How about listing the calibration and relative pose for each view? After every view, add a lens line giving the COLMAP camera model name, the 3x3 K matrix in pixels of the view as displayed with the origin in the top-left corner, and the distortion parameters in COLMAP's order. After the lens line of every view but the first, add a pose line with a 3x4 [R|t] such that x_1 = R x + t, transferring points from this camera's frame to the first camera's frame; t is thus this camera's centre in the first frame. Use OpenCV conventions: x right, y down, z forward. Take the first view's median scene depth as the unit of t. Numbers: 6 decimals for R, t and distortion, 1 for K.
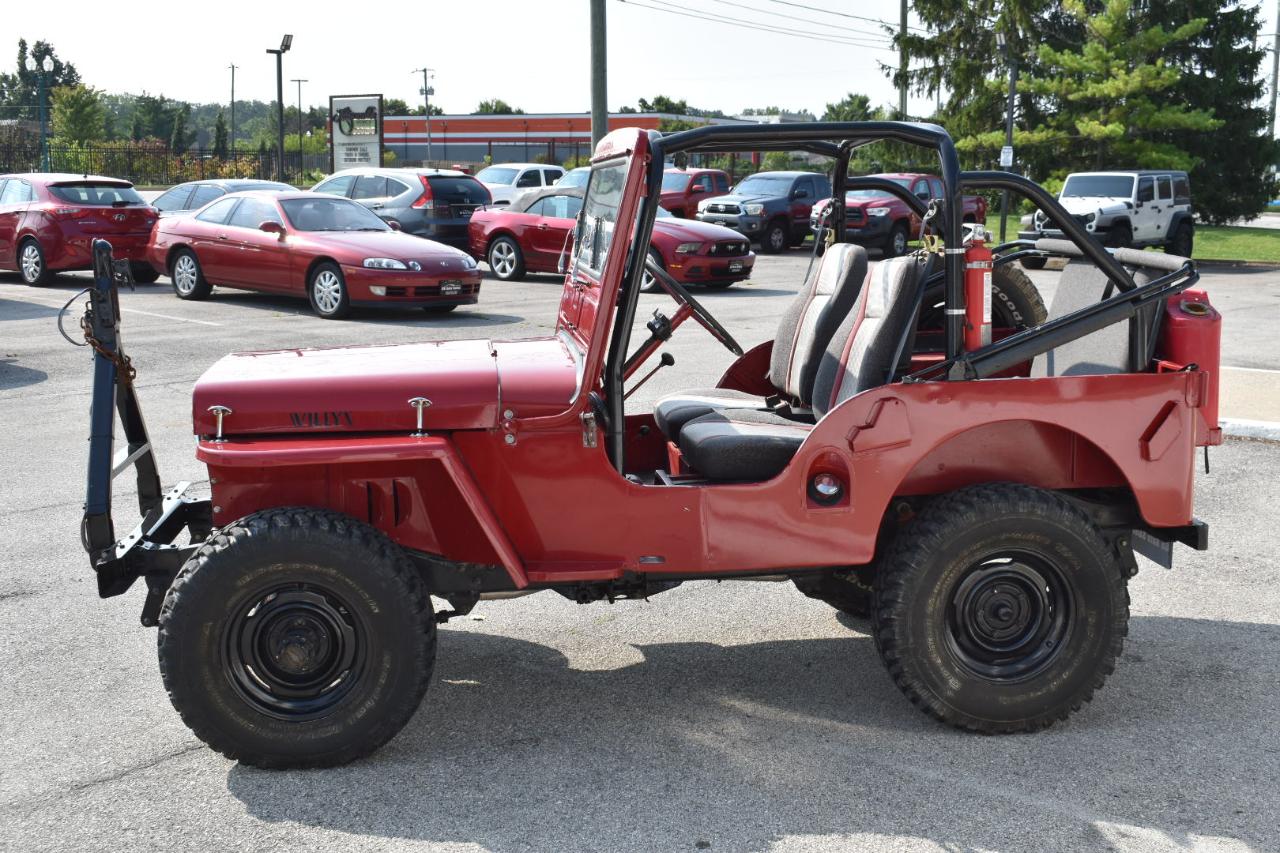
lens RADIAL K [[1525.7, 0, 640.0], [0, 1525.7, 426.5], [0, 0, 1]] dist [-0.021309, -0.014077]
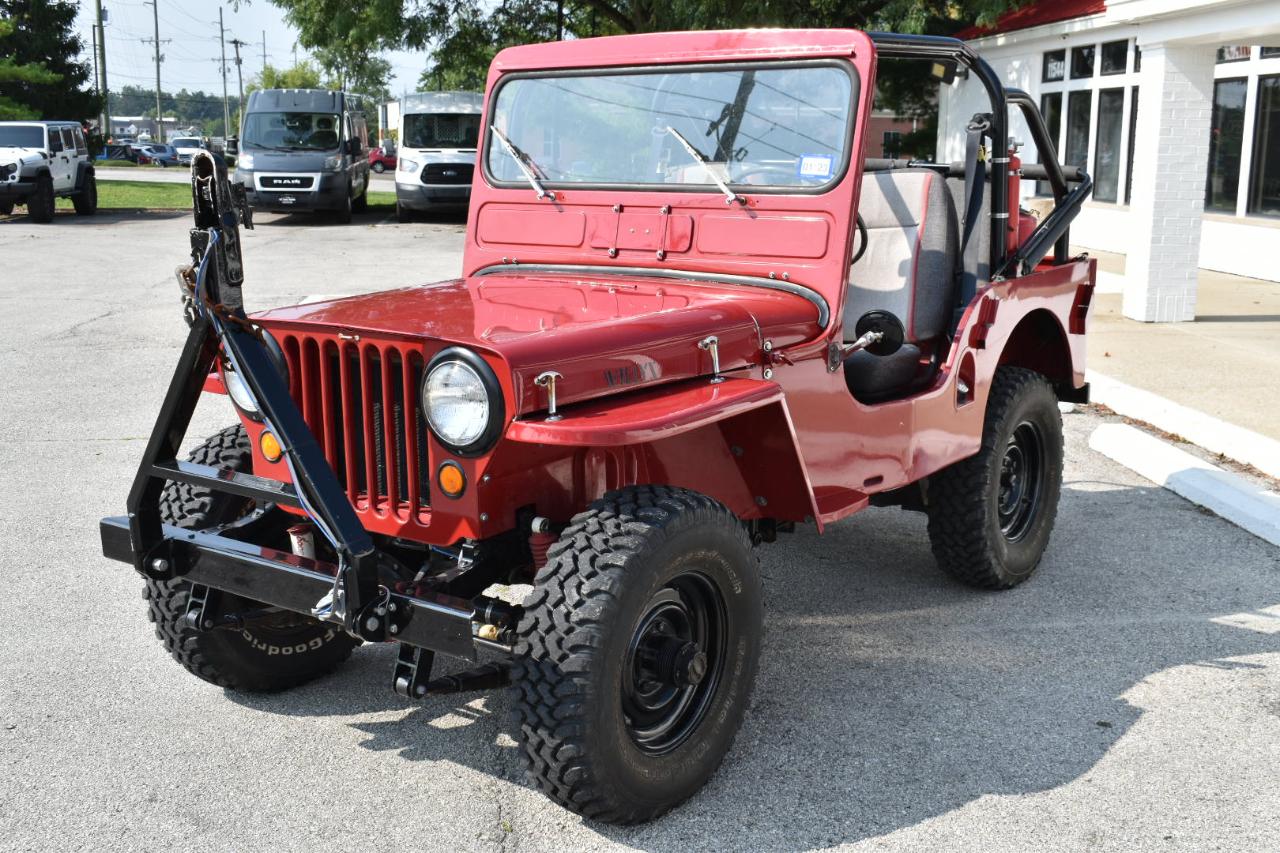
lens RADIAL K [[1427.0, 0, 646.1], [0, 1427.0, 430.6], [0, 0, 1]] dist [-0.008968, -0.006997]
pose [[0.682074, -0.141367, 0.717489, -0.109350], [0.110799, 0.989788, 0.089689, -0.006265], [-0.722841, 0.018322, 0.690772, 0.070233]]
